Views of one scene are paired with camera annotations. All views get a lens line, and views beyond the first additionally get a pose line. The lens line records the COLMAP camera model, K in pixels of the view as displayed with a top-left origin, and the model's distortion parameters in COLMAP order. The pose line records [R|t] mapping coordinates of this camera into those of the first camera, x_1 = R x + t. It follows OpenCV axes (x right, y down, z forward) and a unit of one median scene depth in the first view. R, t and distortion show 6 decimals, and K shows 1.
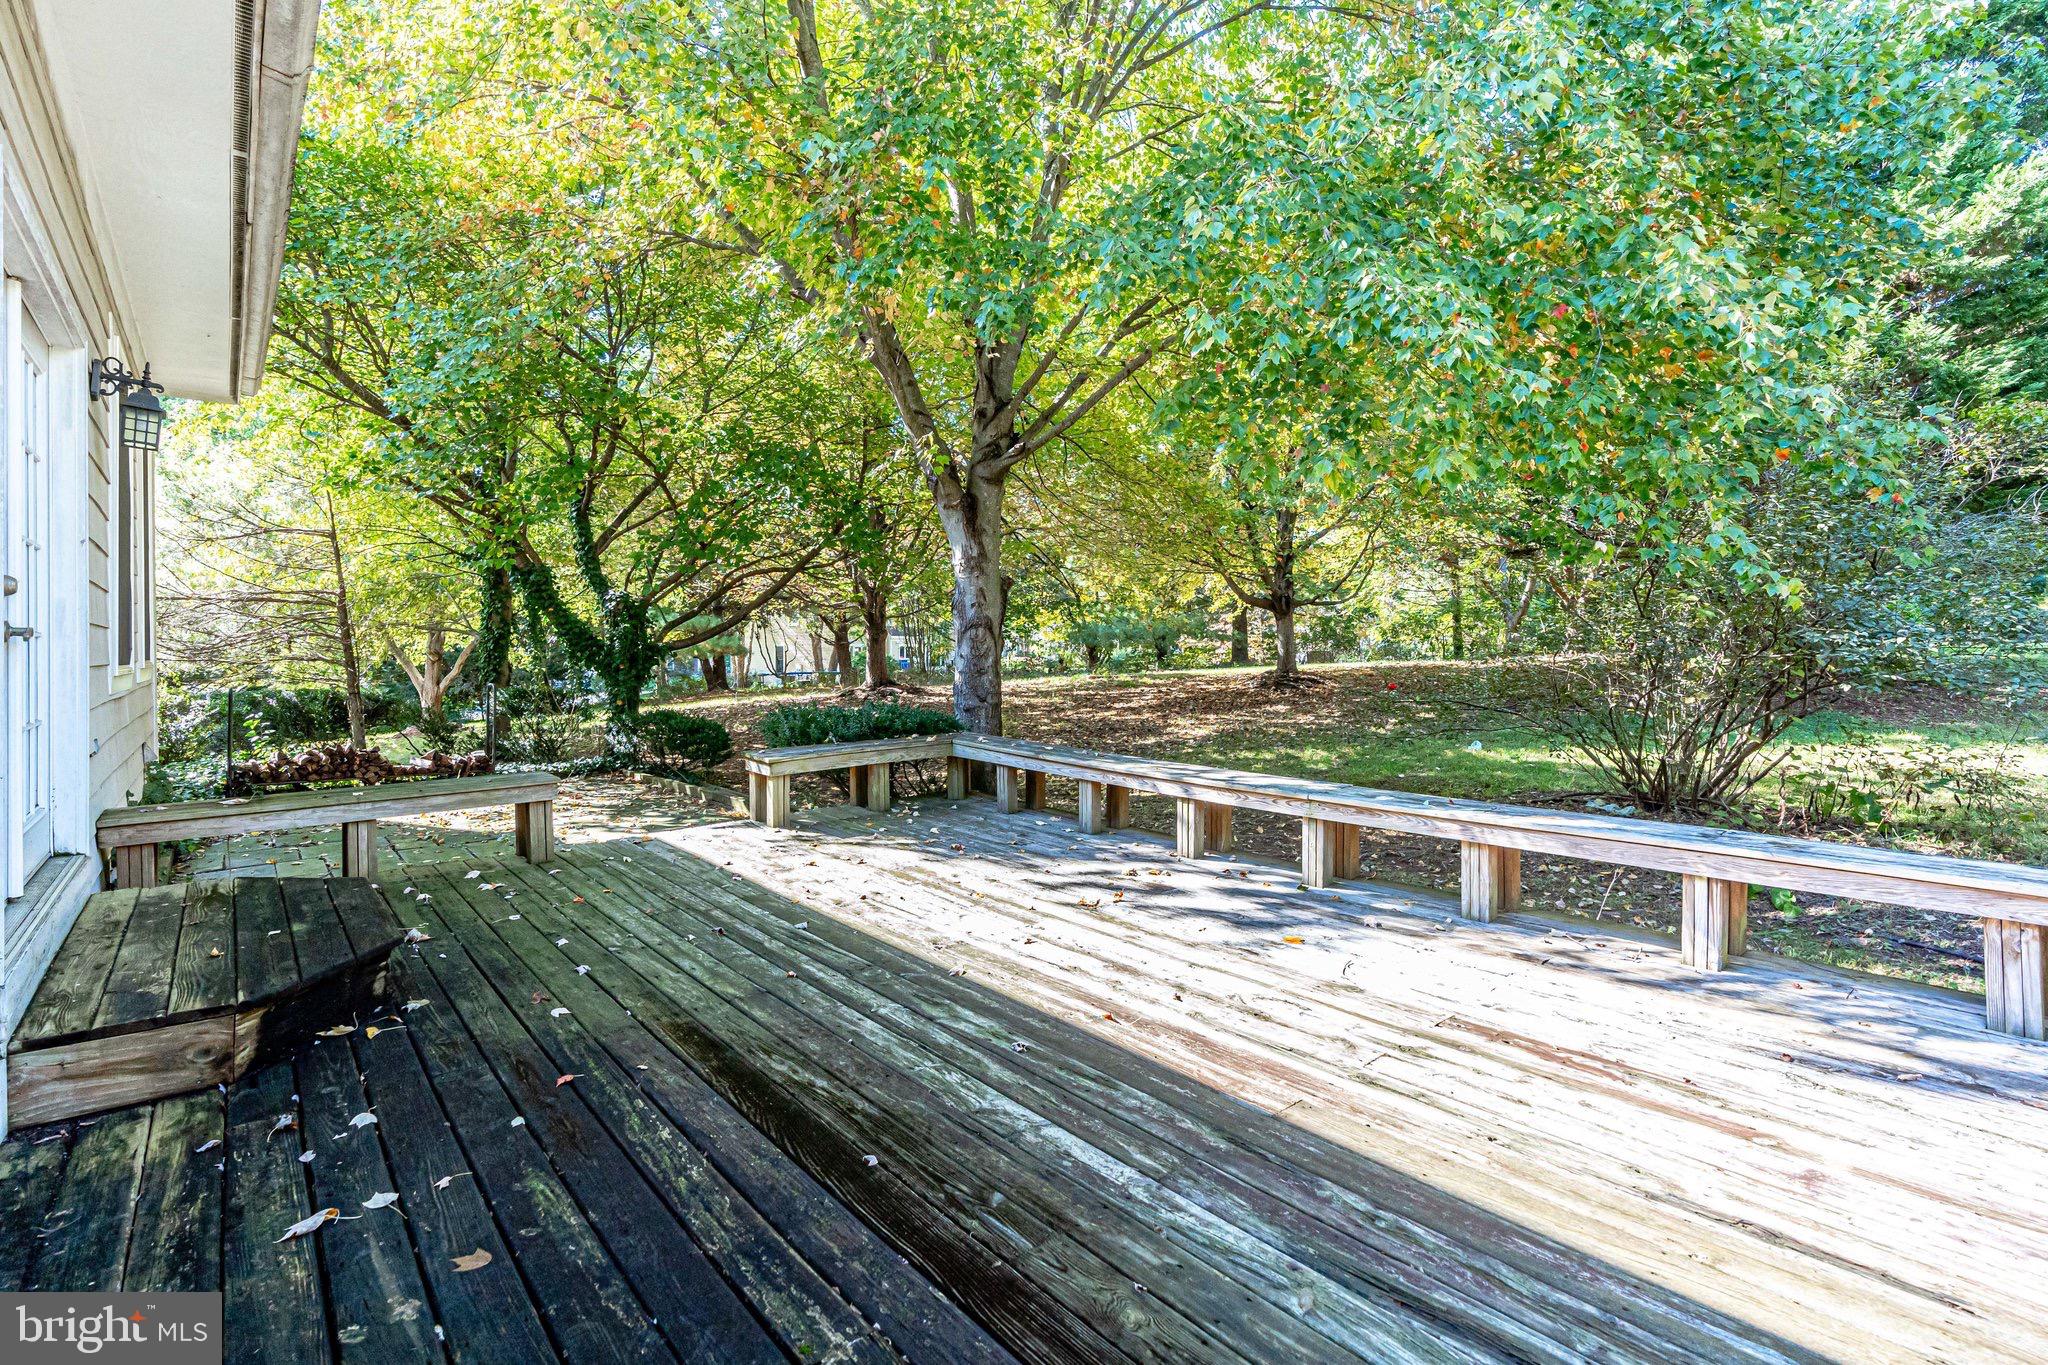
lens RADIAL K [[936.9, 0, 1027.6], [0, 936.9, 667.4], [0, 0, 1]] dist [-0.008585, 0.001498]
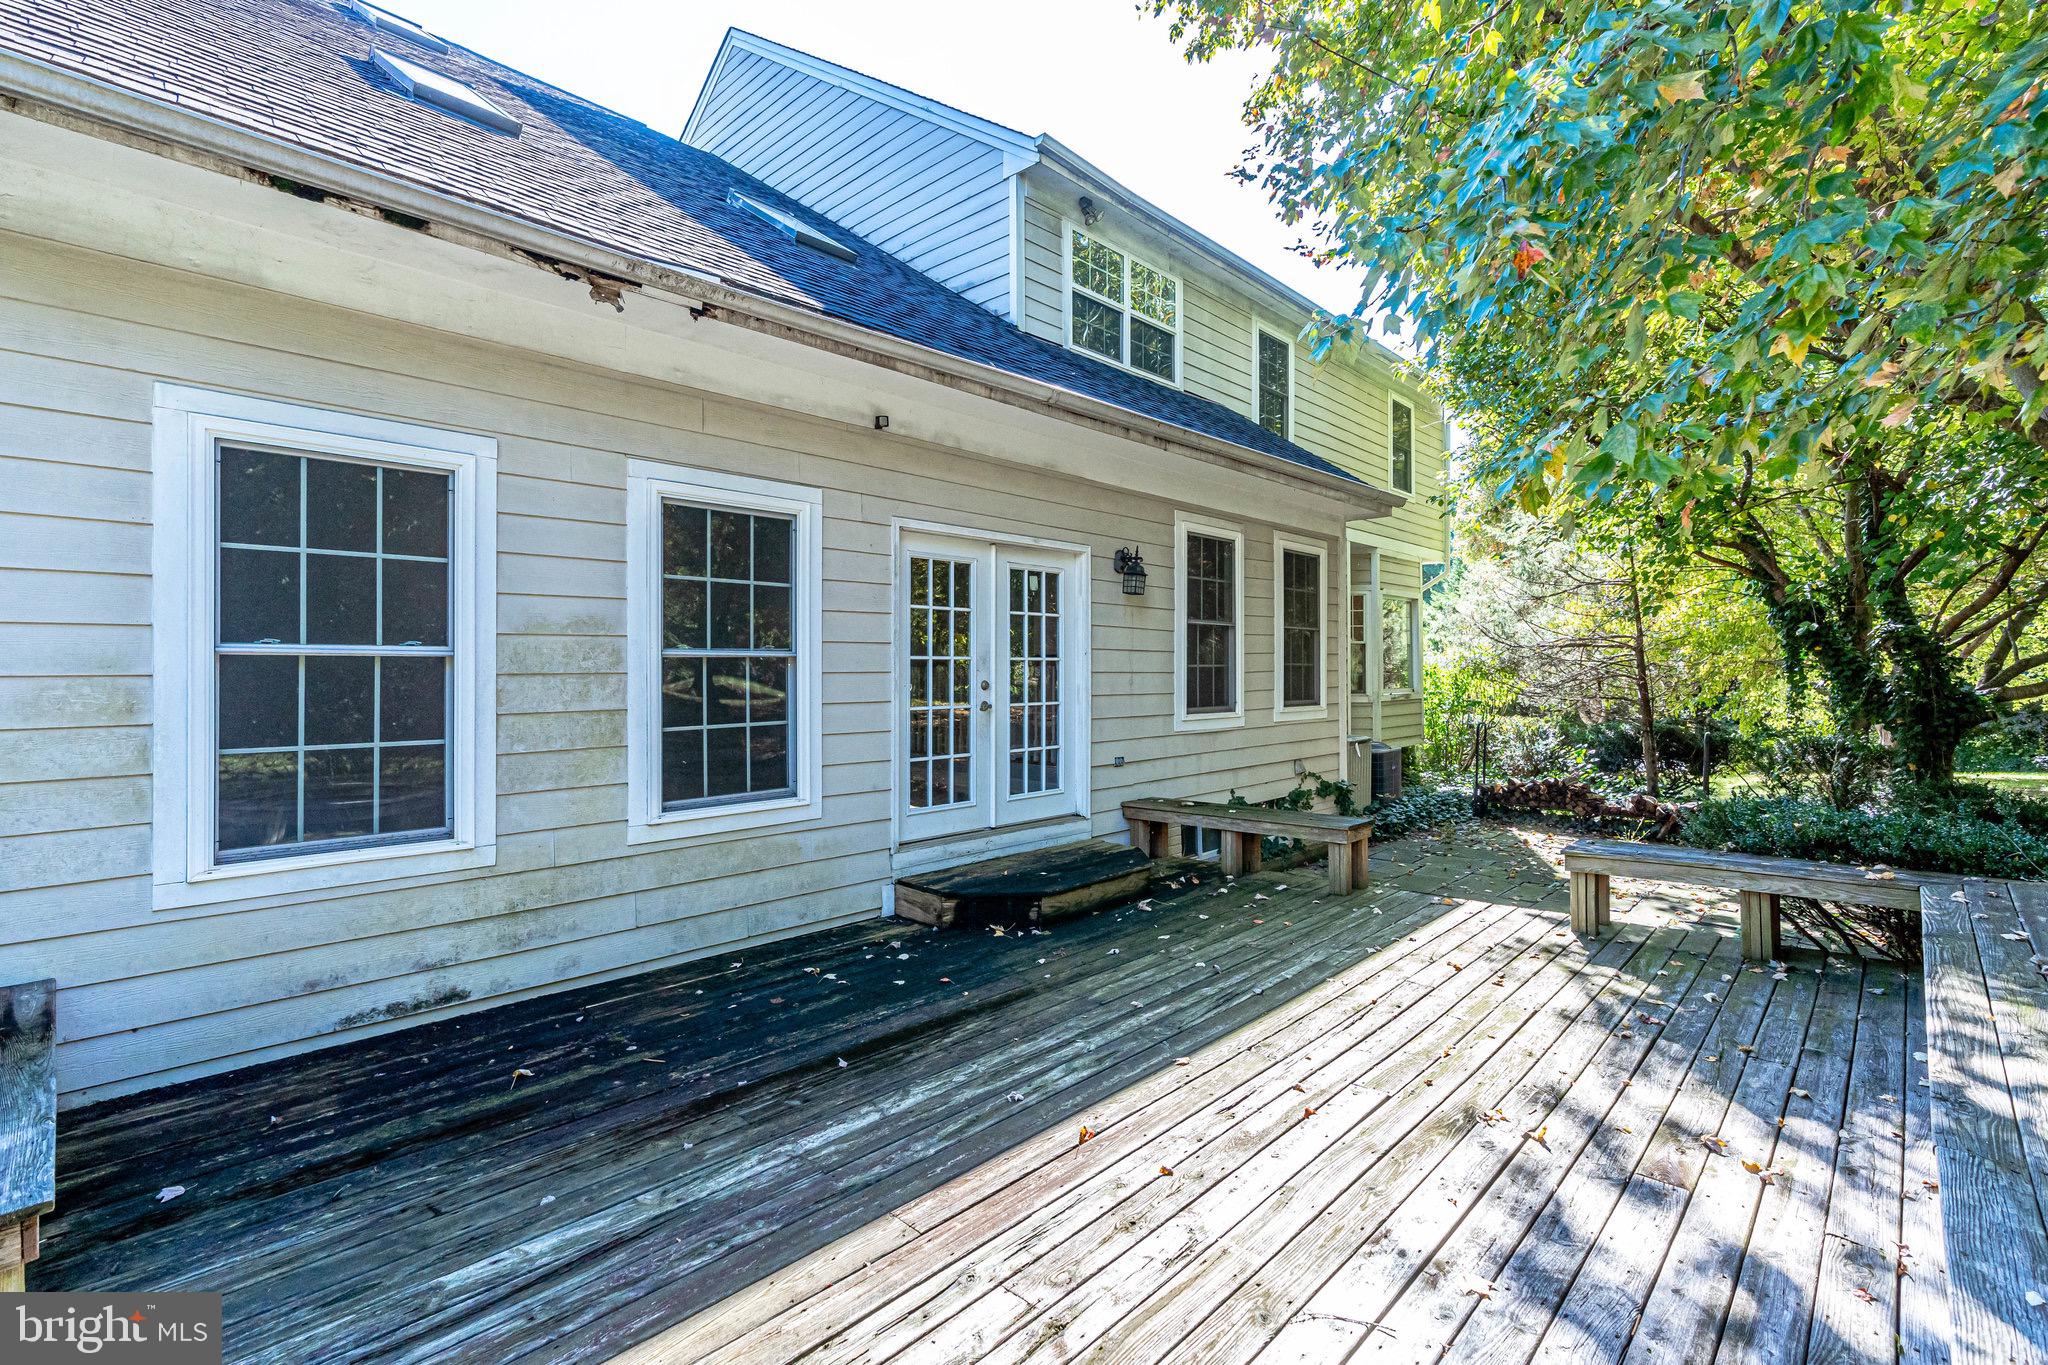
lens RADIAL K [[936.9, 0, 1020.5], [0, 936.9, 666.5], [0, 0, 1]] dist [-0.008585, 0.001498]
pose [[0.093162, -0.001879, -0.995649, 1.060856], [-0.017544, 0.999840, -0.003529, -0.117746], [0.995496, 0.017796, 0.093114, 0.815457]]
